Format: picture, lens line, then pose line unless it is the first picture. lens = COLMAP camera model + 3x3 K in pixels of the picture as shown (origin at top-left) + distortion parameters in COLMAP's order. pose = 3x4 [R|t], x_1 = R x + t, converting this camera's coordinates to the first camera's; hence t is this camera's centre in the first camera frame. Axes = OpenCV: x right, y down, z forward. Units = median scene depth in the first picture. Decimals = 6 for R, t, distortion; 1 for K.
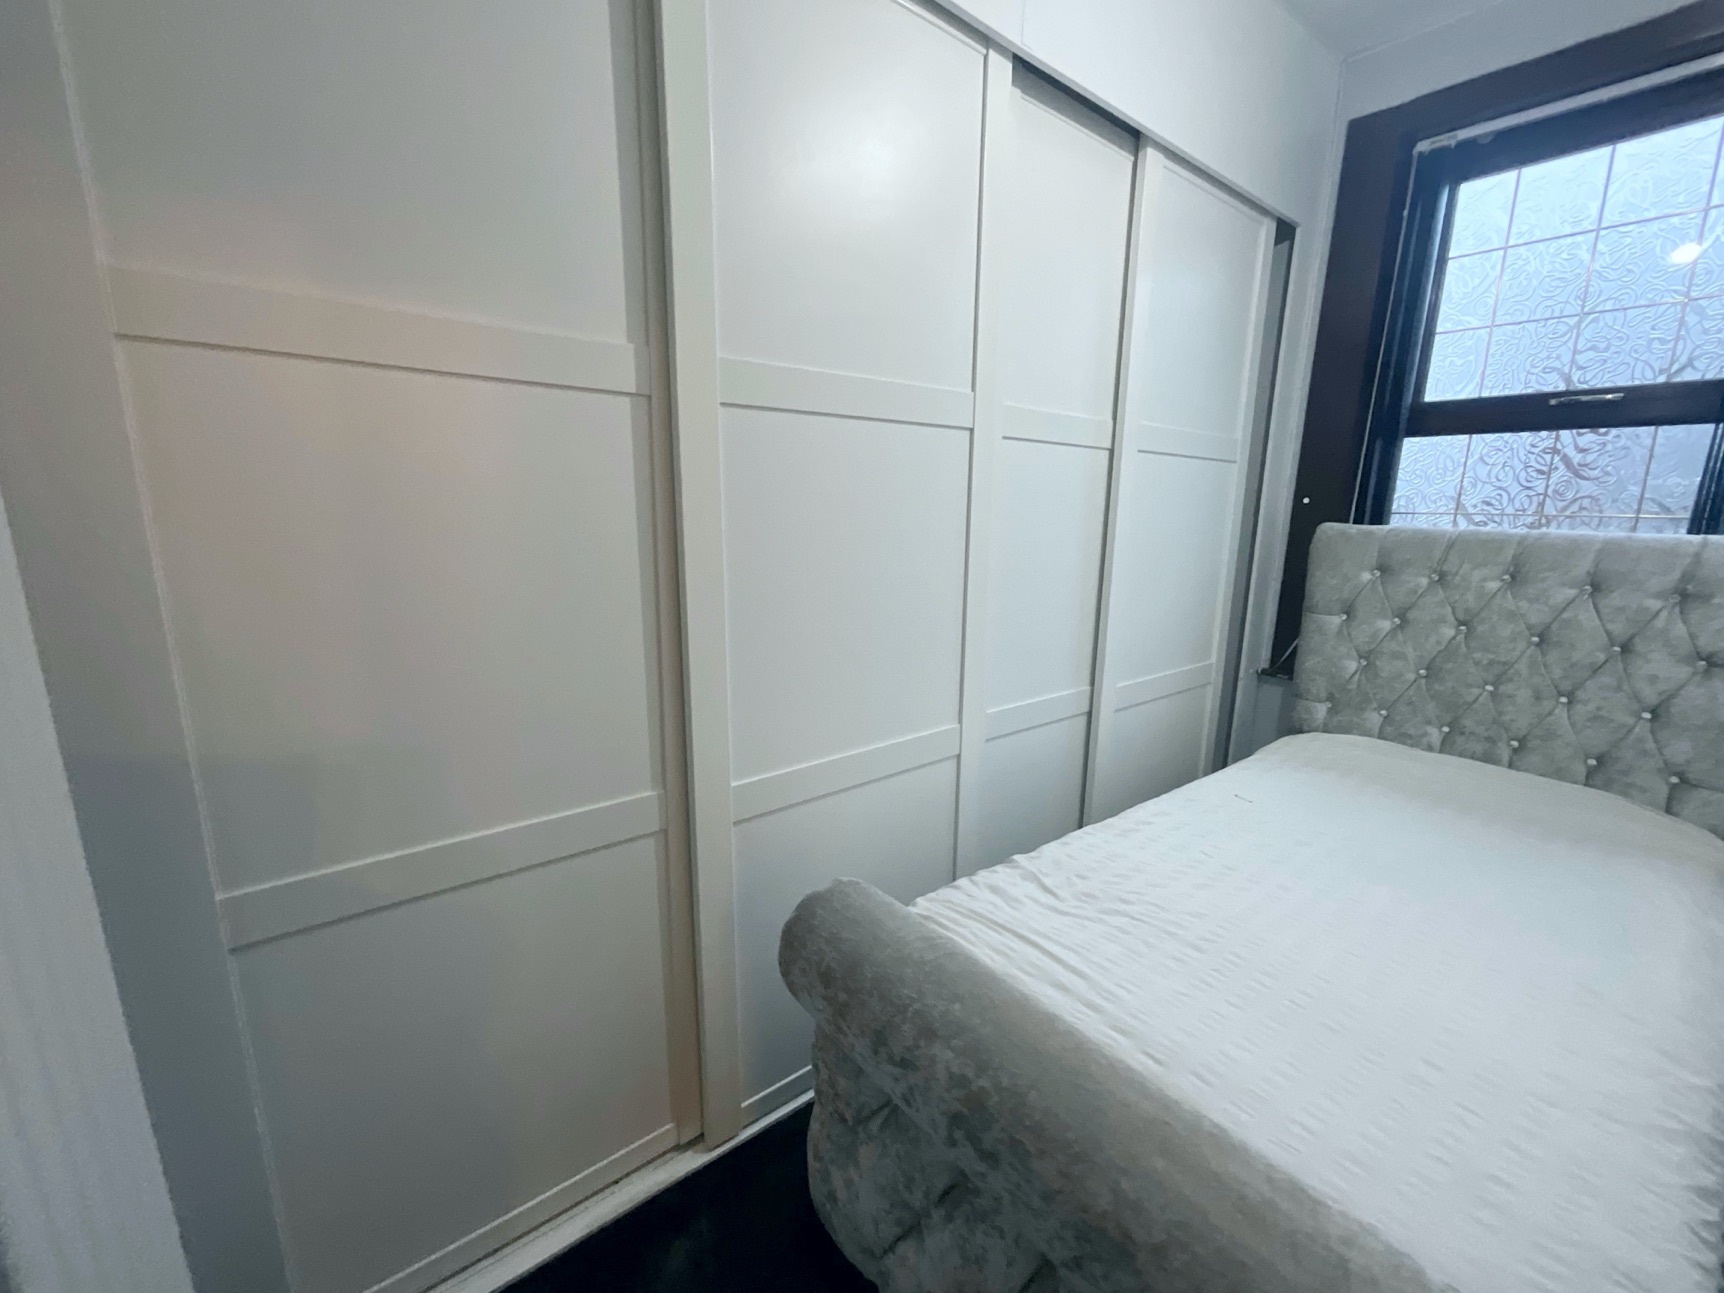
lens RADIAL K [[699.8, 0, 866.5], [0, 699.8, 644.9], [0, 0, 1]] dist [0.000372, 0.000829]
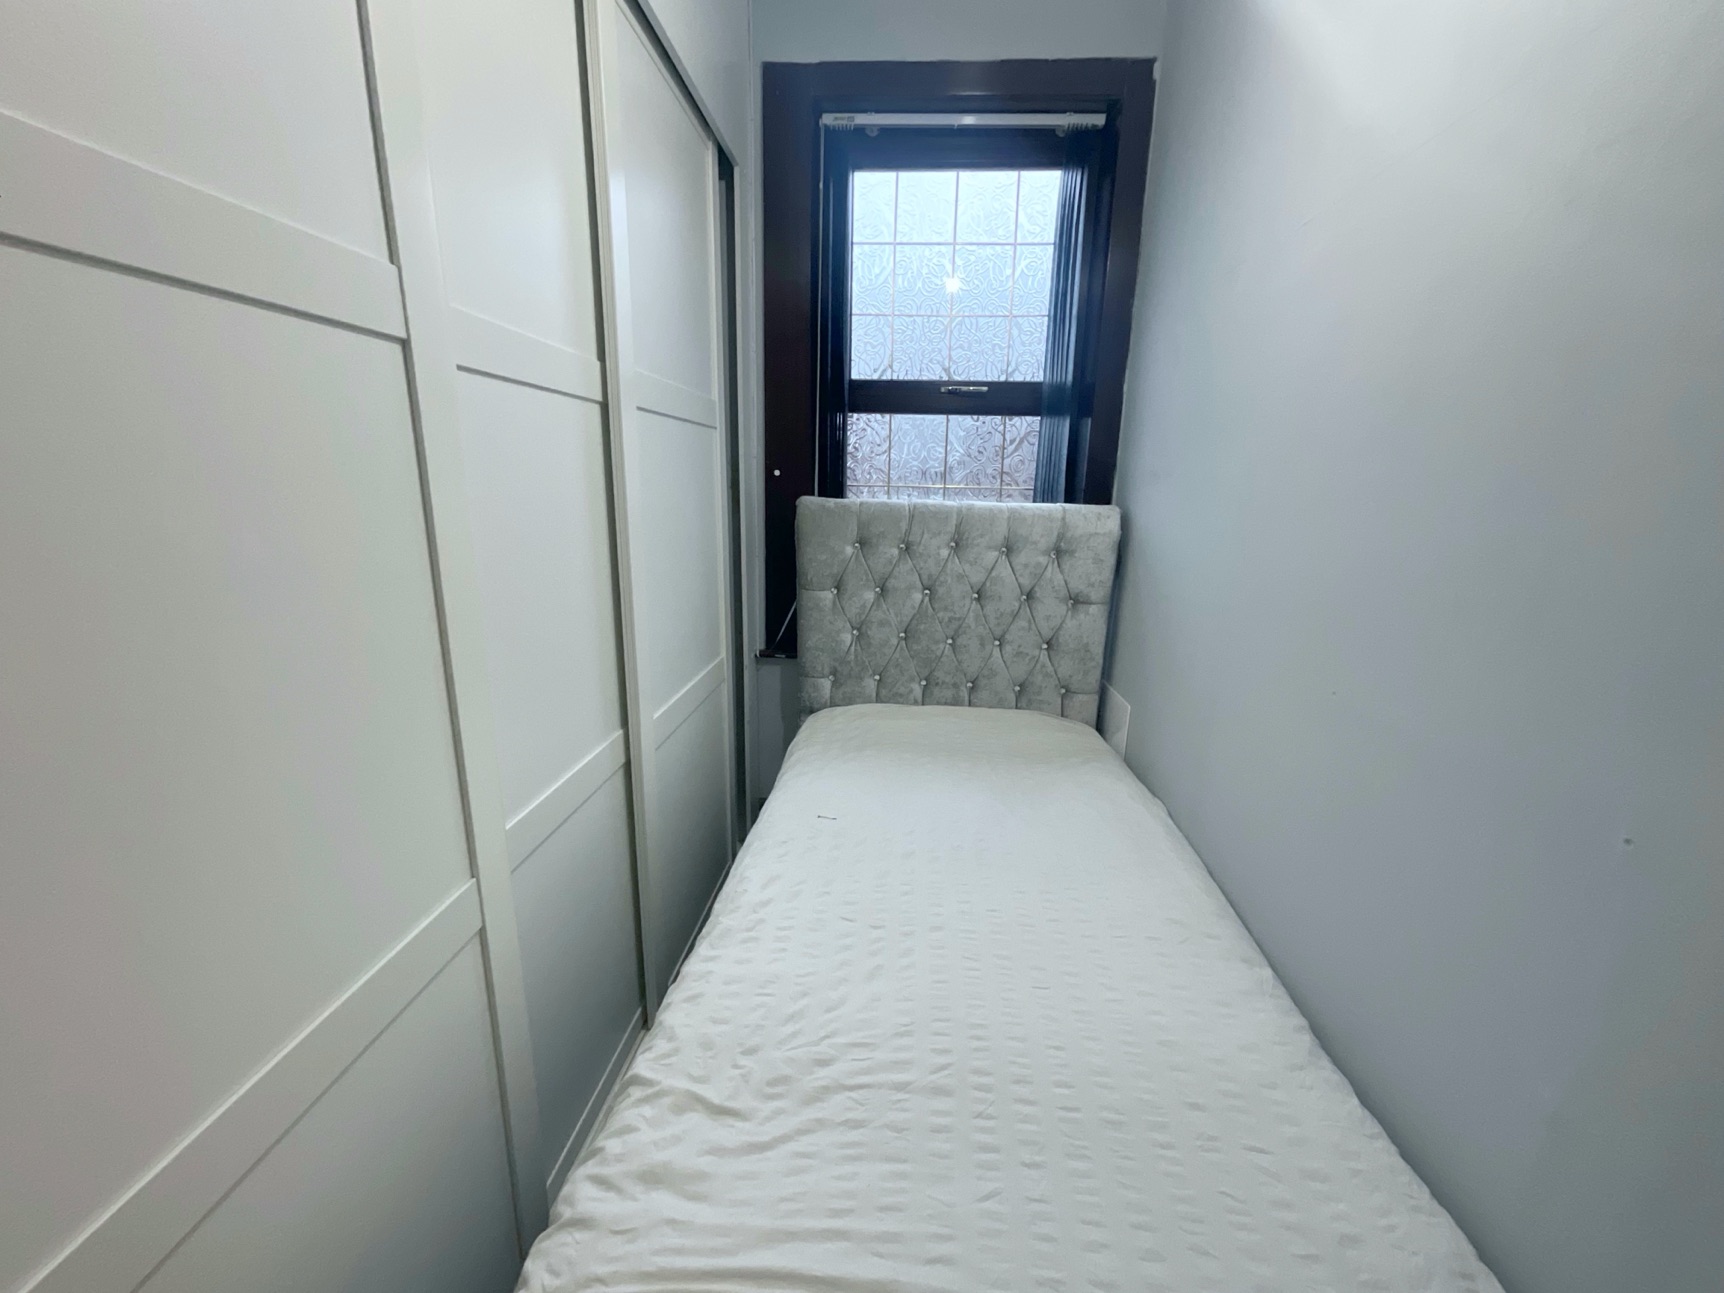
lens RADIAL K [[699.8, 0, 860.8], [0, 699.8, 644.6], [0, 0, 1]] dist [0.000372, 0.000829]
pose [[0.682854, -0.172226, 0.709964, -0.019630], [0.137636, 0.984740, 0.106502, -0.074425], [-0.717472, 0.024991, 0.696138, 0.310432]]
